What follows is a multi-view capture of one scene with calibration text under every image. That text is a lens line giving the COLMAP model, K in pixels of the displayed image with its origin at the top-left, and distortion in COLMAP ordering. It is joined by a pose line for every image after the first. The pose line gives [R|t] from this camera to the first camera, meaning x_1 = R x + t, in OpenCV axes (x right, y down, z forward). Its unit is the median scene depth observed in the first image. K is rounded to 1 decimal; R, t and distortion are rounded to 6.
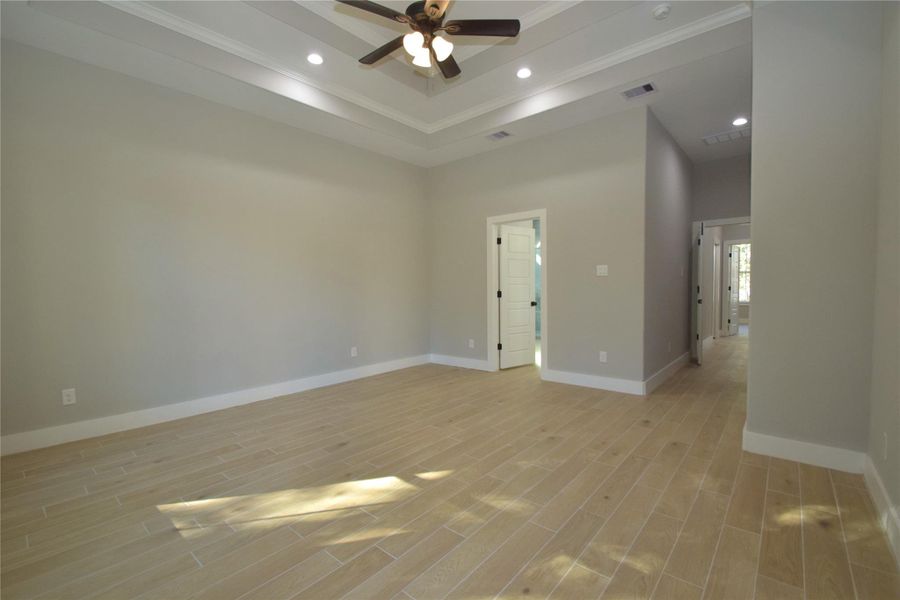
lens RADIAL K [[413.0, 0, 450.8], [0, 413.0, 303.8], [0, 0, 1]] dist [0.018447, -0.000304]
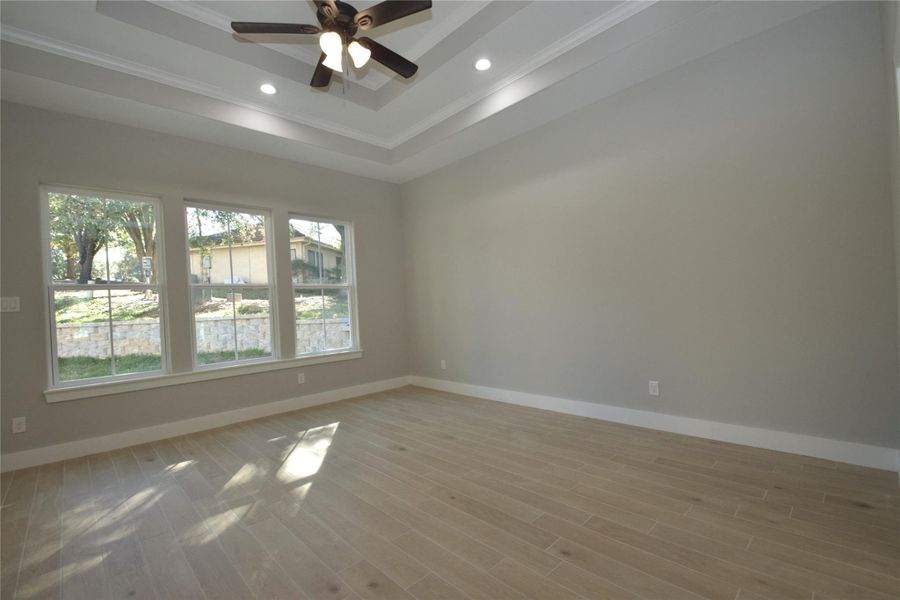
lens RADIAL K [[413.0, 0, 449.4], [0, 413.0, 299.0], [0, 0, 1]] dist [0.018447, -0.000304]
pose [[-0.152650, 0.001156, -0.988280, 0.790539], [0.017352, 0.999848, -0.001510, -0.050362], [0.988128, -0.017380, -0.152647, 1.294136]]
